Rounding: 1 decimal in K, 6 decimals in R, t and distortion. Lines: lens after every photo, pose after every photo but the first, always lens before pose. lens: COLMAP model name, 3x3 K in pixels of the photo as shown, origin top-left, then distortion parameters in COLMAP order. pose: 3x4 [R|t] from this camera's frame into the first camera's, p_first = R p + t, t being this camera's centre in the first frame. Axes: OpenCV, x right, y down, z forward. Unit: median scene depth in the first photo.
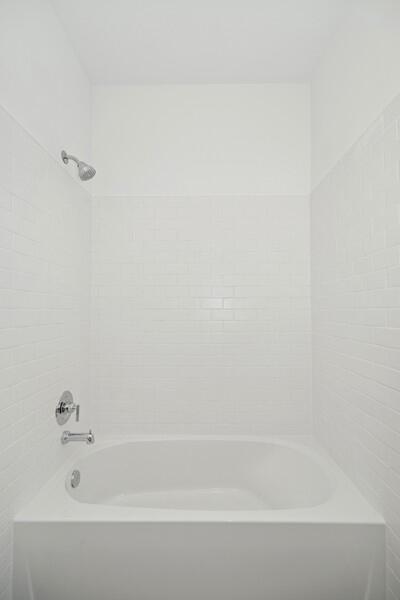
lens RADIAL K [[268.3, 0, 201.2], [0, 268.3, 302.0], [0, 0, 1]] dist [-0.000698, 0.000328]
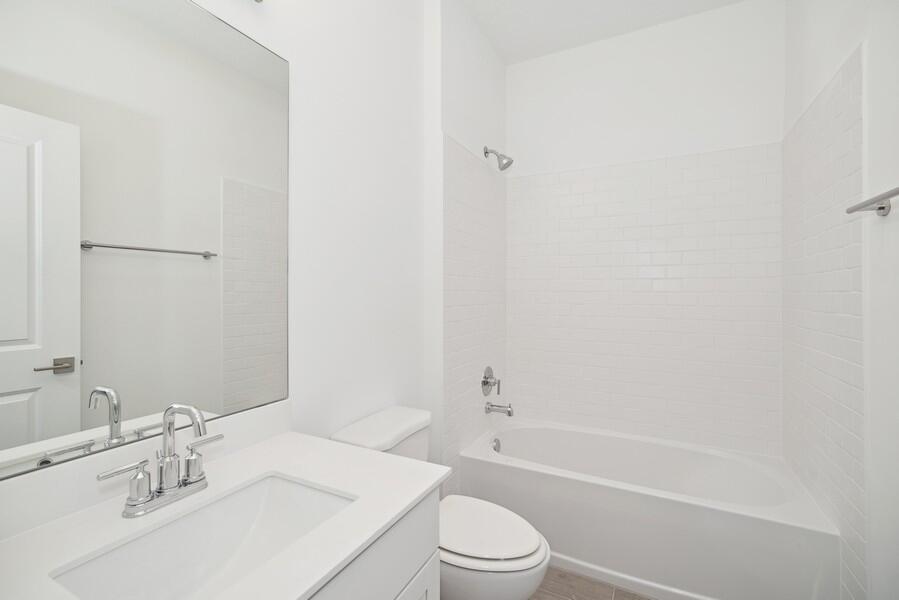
lens RADIAL K [[401.9, 0, 454.2], [0, 401.9, 295.3], [0, 0, 1]] dist [-0.000698, 0.000328]
pose [[0.908196, 0.006171, -0.418500, 0.058190], [0.008226, 0.999435, 0.032587, -0.014935], [0.418465, -0.033038, 0.907632, -0.553259]]
